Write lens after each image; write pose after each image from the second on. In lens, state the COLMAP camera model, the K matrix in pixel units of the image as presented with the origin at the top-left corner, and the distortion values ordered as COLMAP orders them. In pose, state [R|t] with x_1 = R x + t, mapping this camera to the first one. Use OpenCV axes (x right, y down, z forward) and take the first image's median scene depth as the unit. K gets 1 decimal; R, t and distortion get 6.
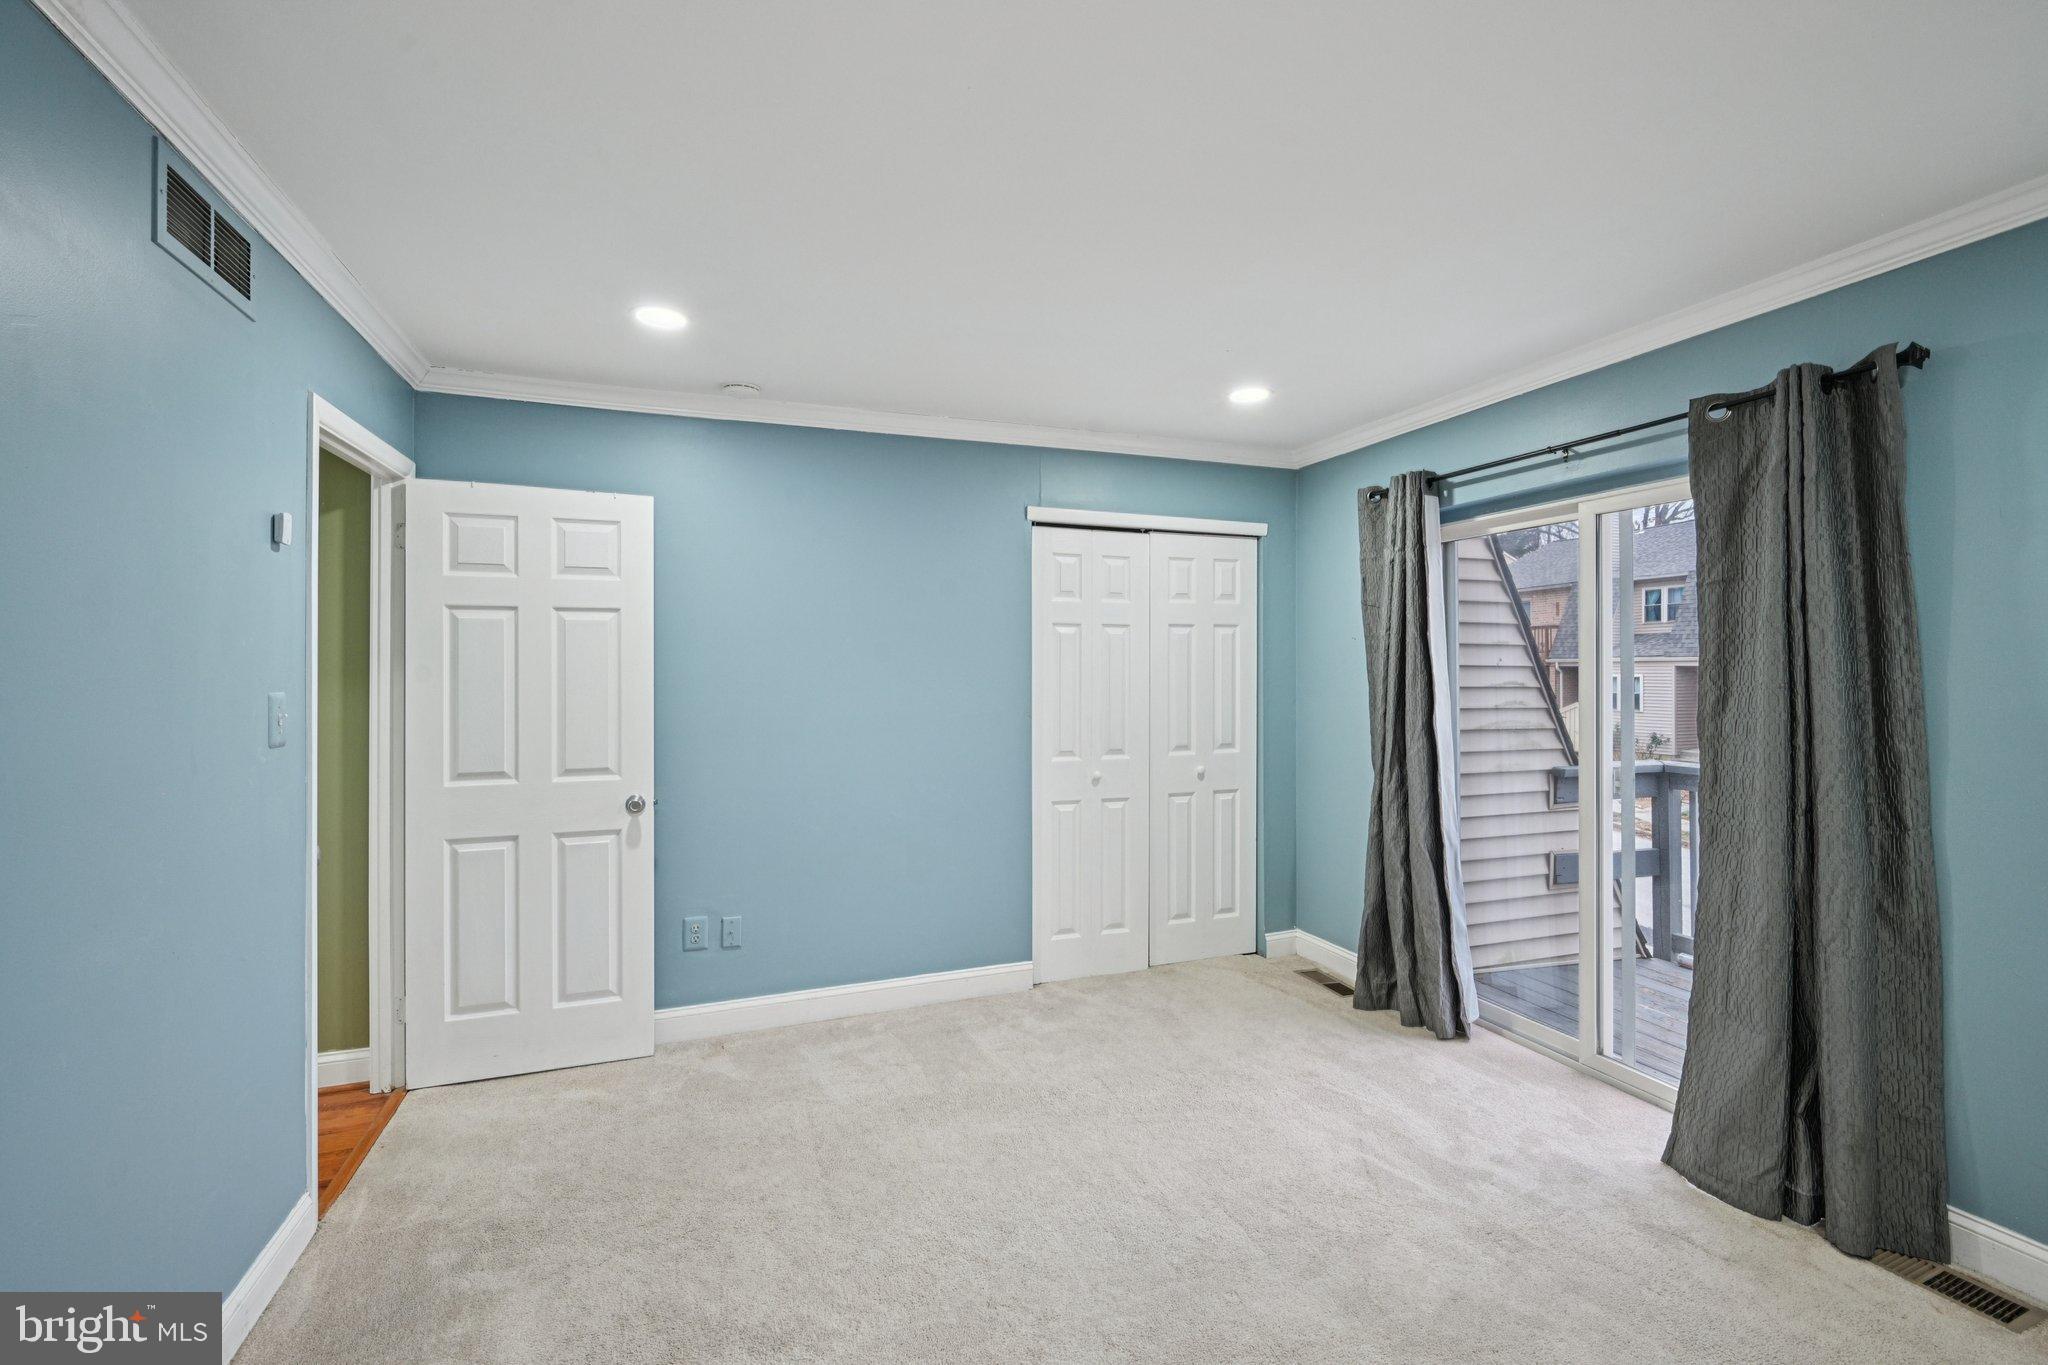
lens RADIAL K [[907.7, 0, 1036.7], [0, 907.7, 670.7], [0, 0, 1]] dist [0.000641, -0.000333]
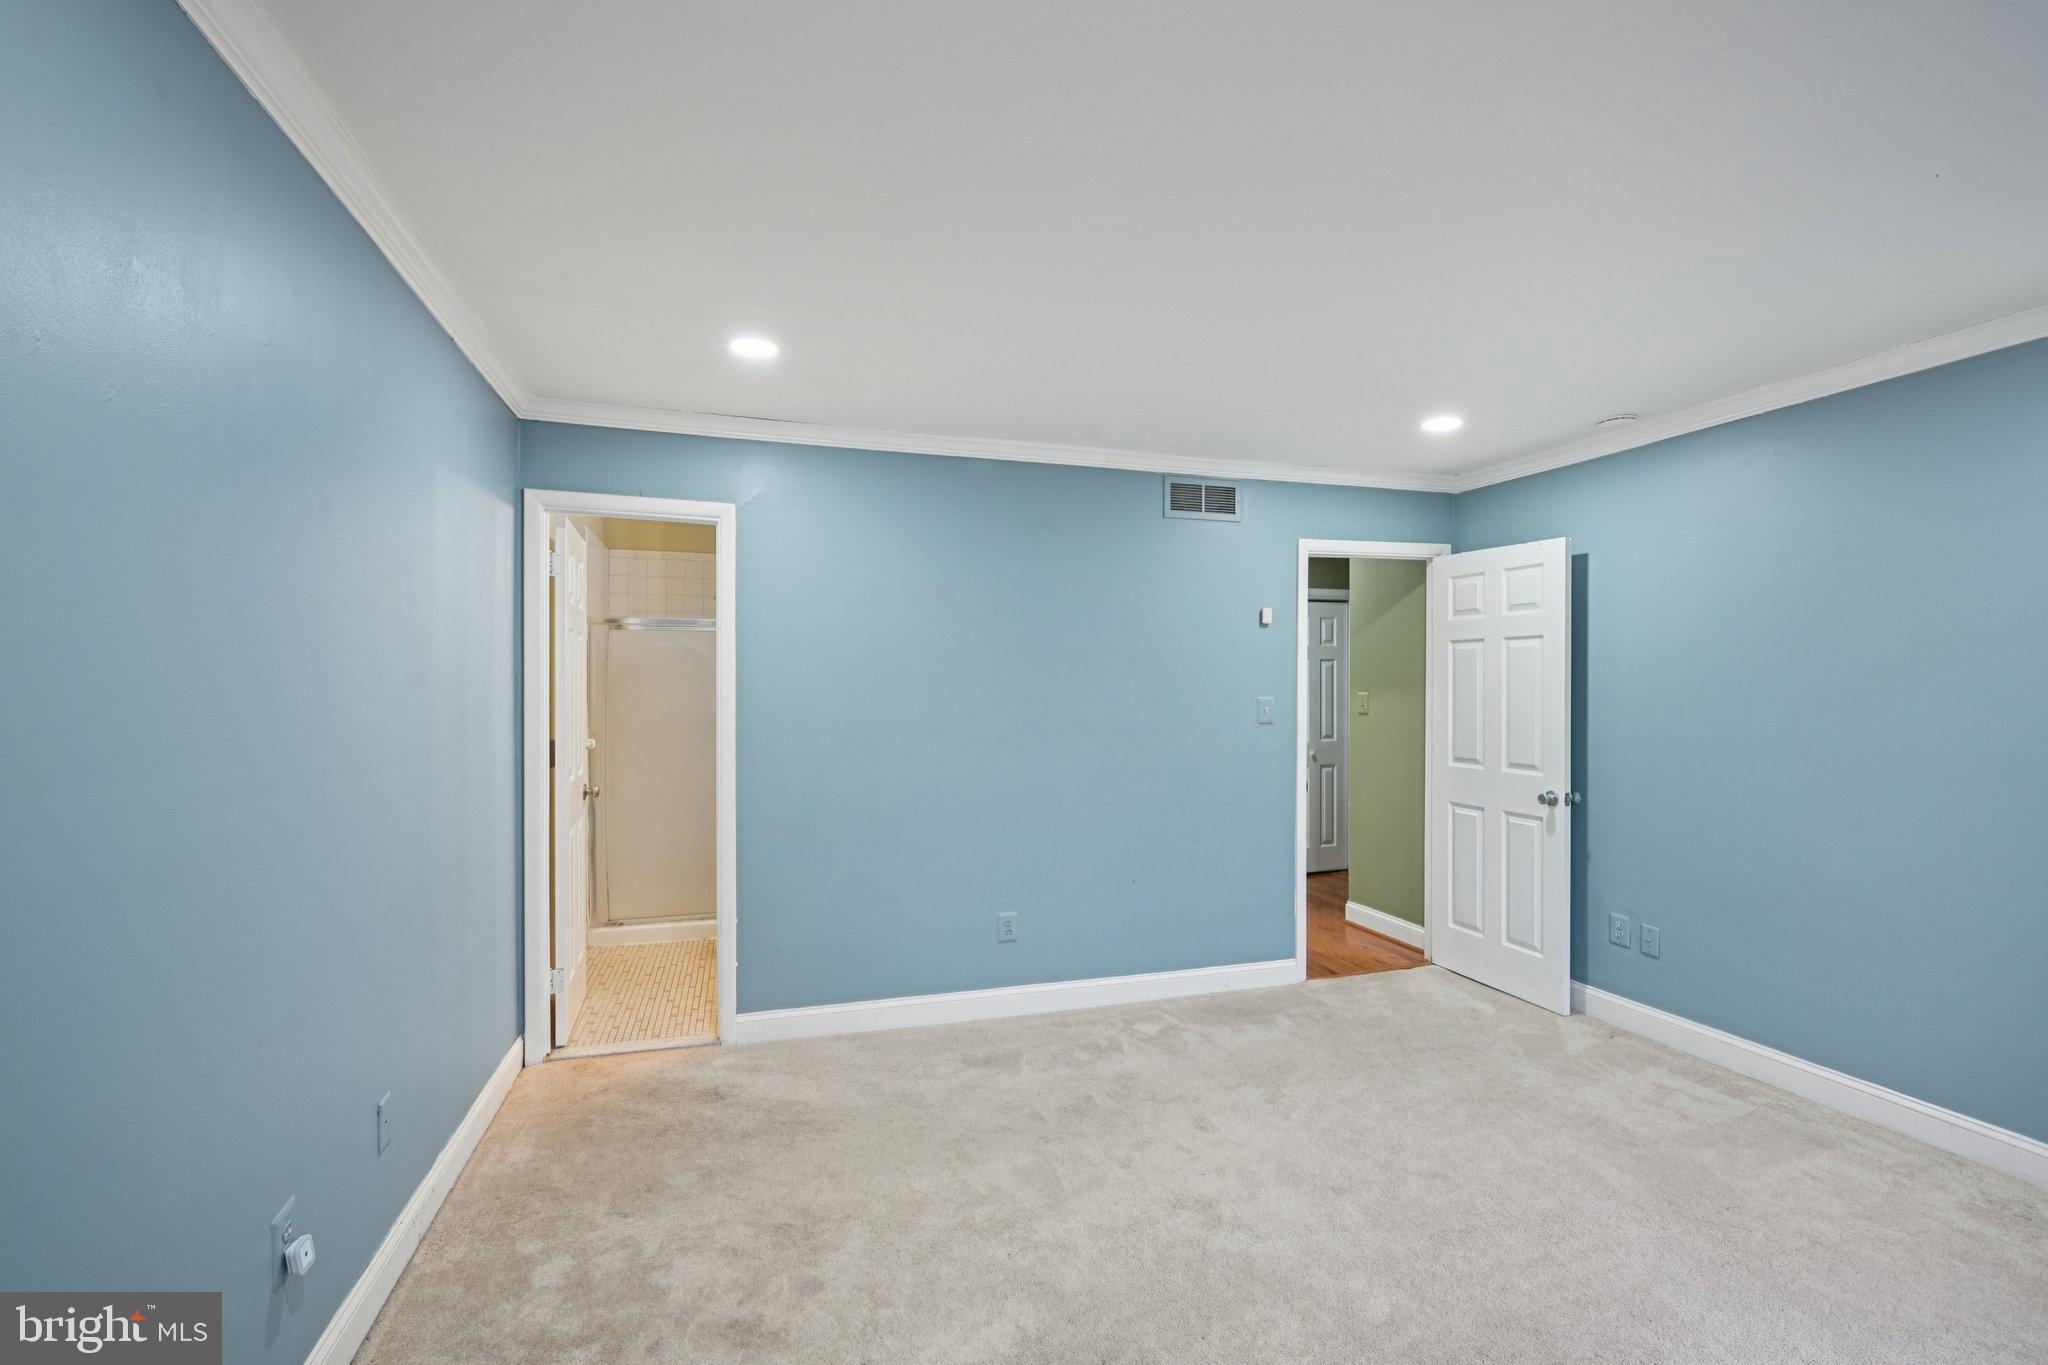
lens RADIAL K [[907.7, 0, 1012.4], [0, 907.7, 684.3], [0, 0, 1]] dist [0.000641, -0.000333]
pose [[-0.071087, 0.001398, -0.997469, 0.814595], [-0.001042, 0.999998, 0.001475, -0.003919], [0.997470, 0.001144, -0.071086, 0.386593]]
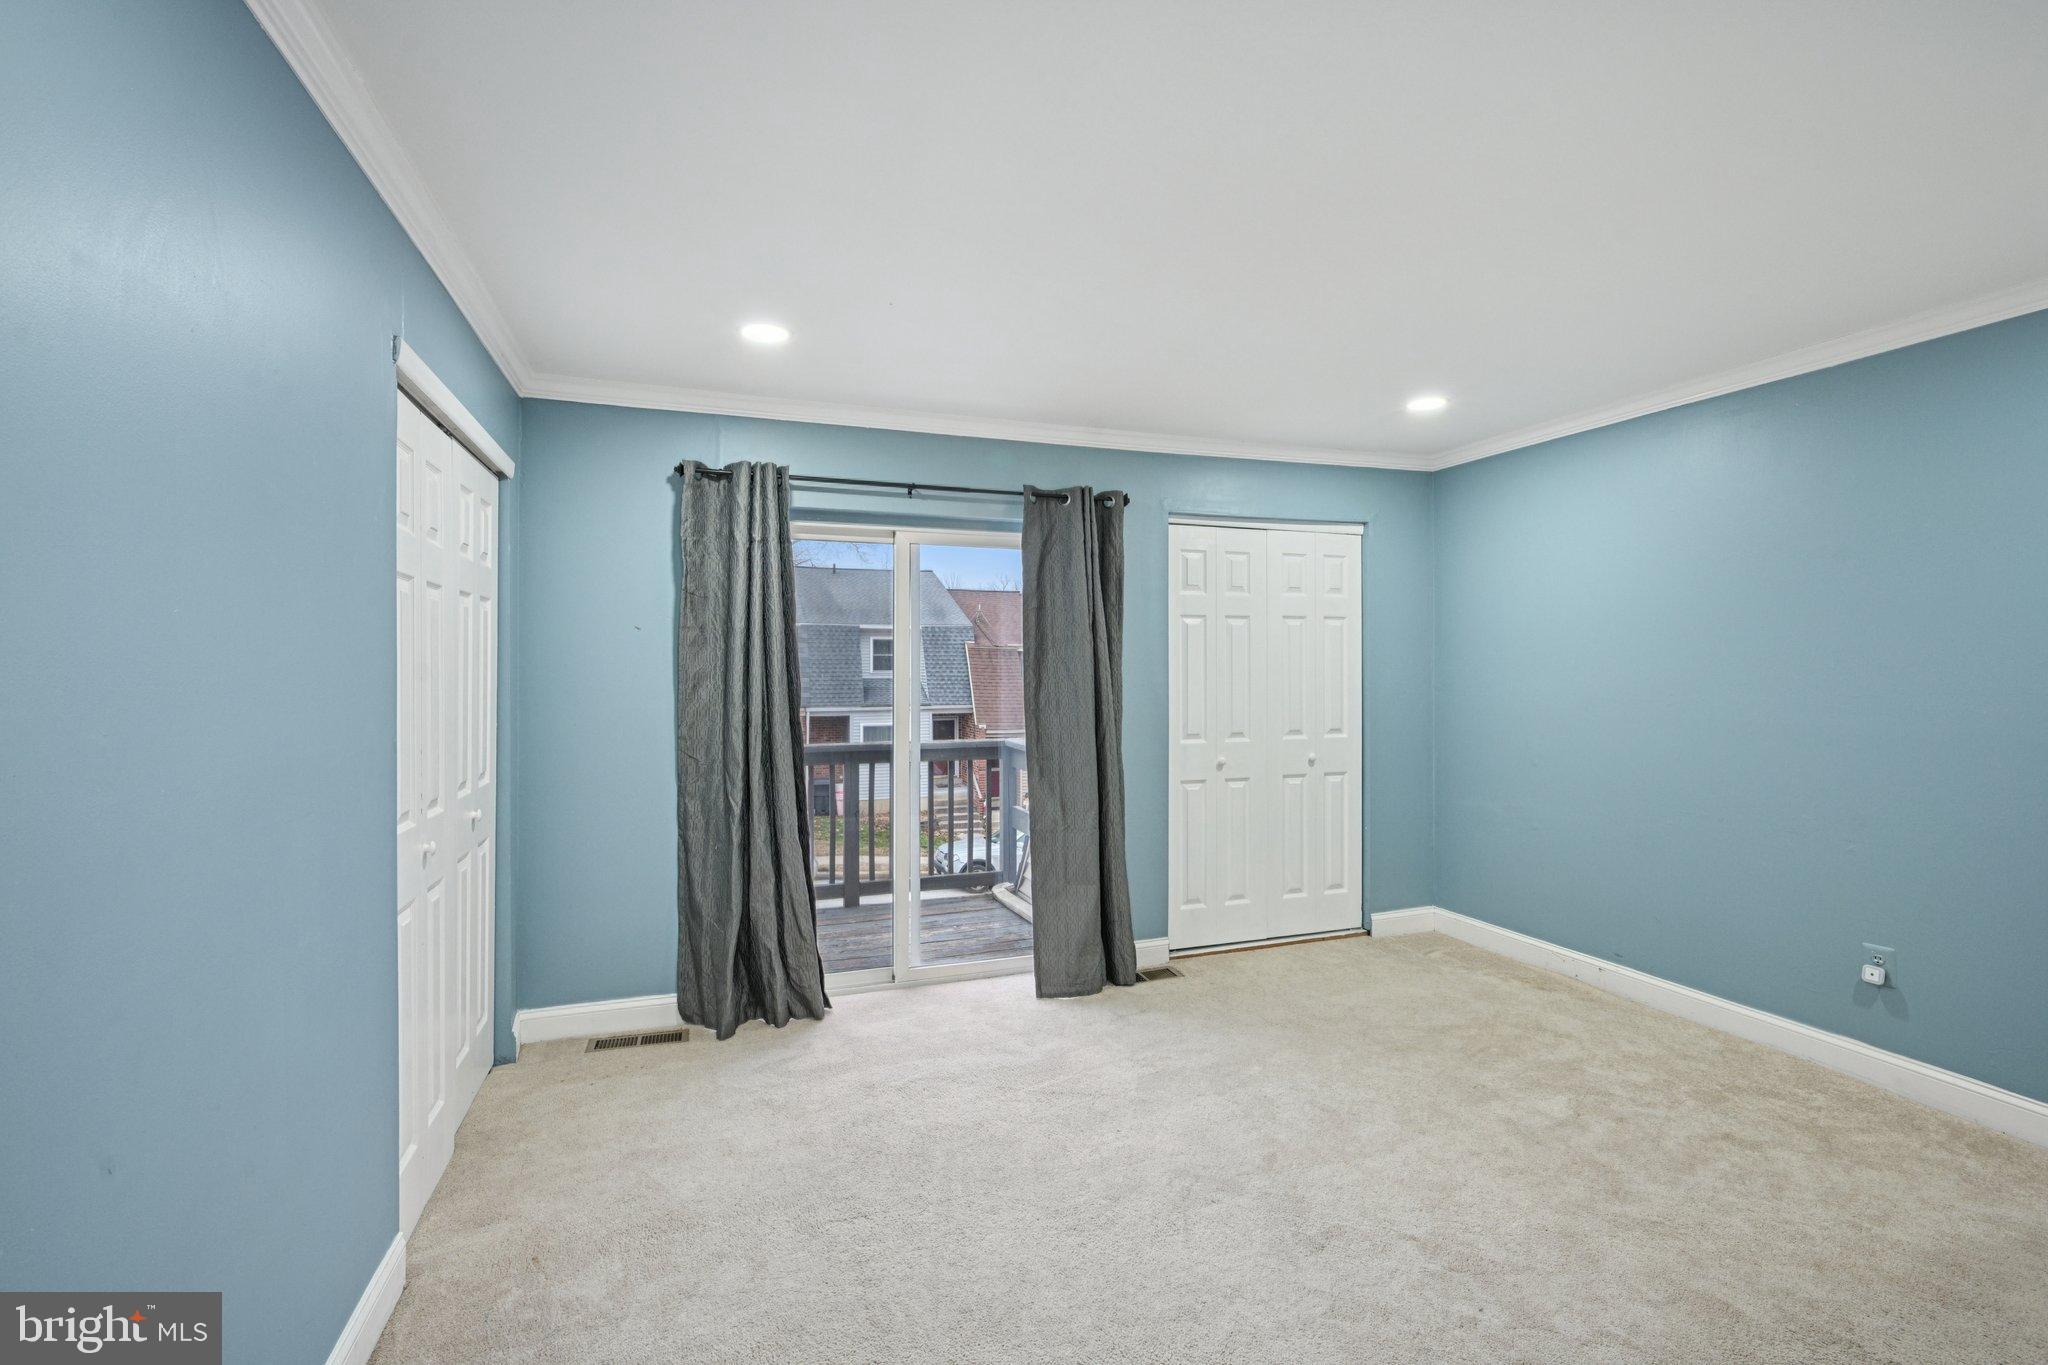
lens RADIAL K [[907.7, 0, 1023.5], [0, 907.7, 664.3], [0, 0, 1]] dist [0.000641, -0.000333]
pose [[0.027166, 0.009013, 0.999590, -0.632045], [0.003674, 0.999952, -0.009116, 0.010217], [-0.999624, 0.003920, 0.027132, 0.786289]]
